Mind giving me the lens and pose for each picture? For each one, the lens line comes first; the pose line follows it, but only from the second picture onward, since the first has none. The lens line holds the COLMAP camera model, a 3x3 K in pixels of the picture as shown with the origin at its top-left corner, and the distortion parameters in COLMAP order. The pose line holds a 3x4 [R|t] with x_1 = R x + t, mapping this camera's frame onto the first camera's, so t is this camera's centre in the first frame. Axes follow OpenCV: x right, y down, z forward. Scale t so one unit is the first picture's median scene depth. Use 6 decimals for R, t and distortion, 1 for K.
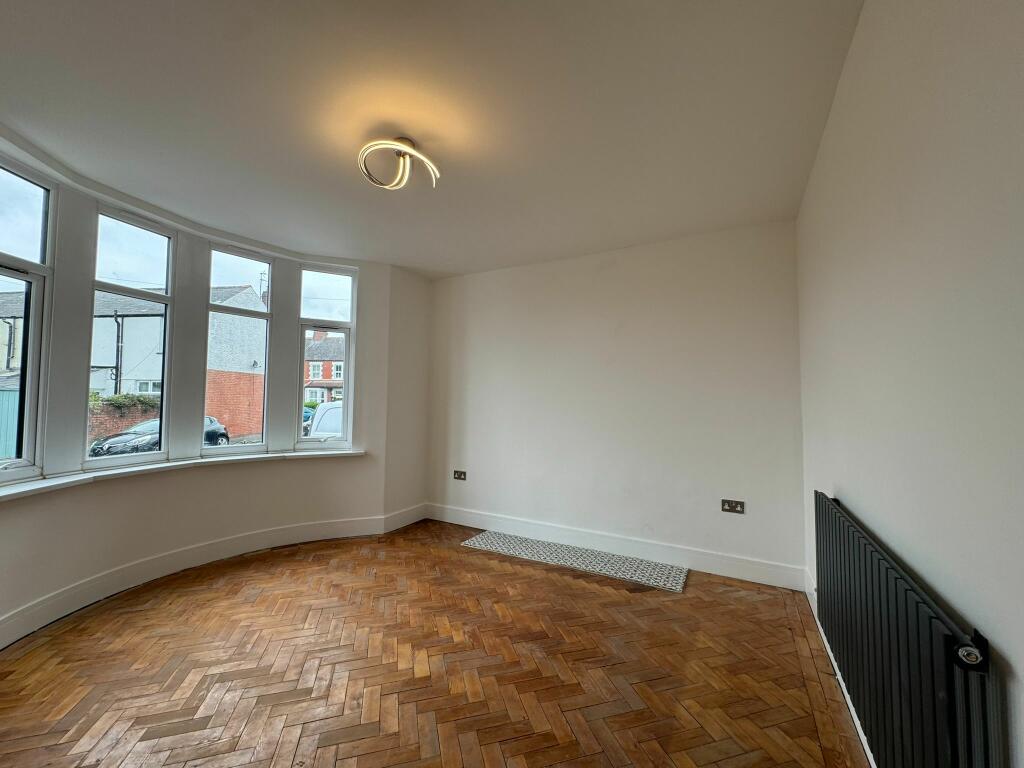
lens RADIAL K [[408.3, 0, 512.2], [0, 408.3, 382.3], [0, 0, 1]] dist [-0.002270, -0.000250]
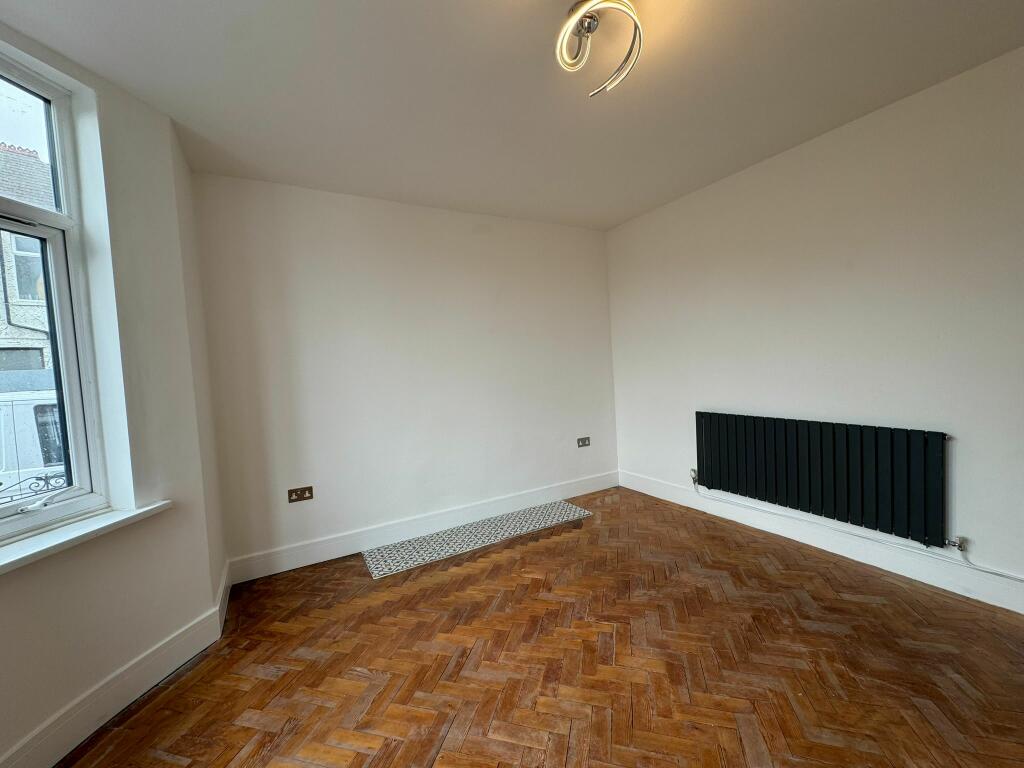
lens RADIAL K [[408.3, 0, 512.2], [0, 408.3, 382.3], [0, 0, 1]] dist [-0.002270, -0.000250]
pose [[0.520612, -0.079180, 0.850114, -0.678206], [0.017647, 0.996476, 0.082006, -0.003168], [-0.853611, -0.027692, 0.520174, 0.497388]]
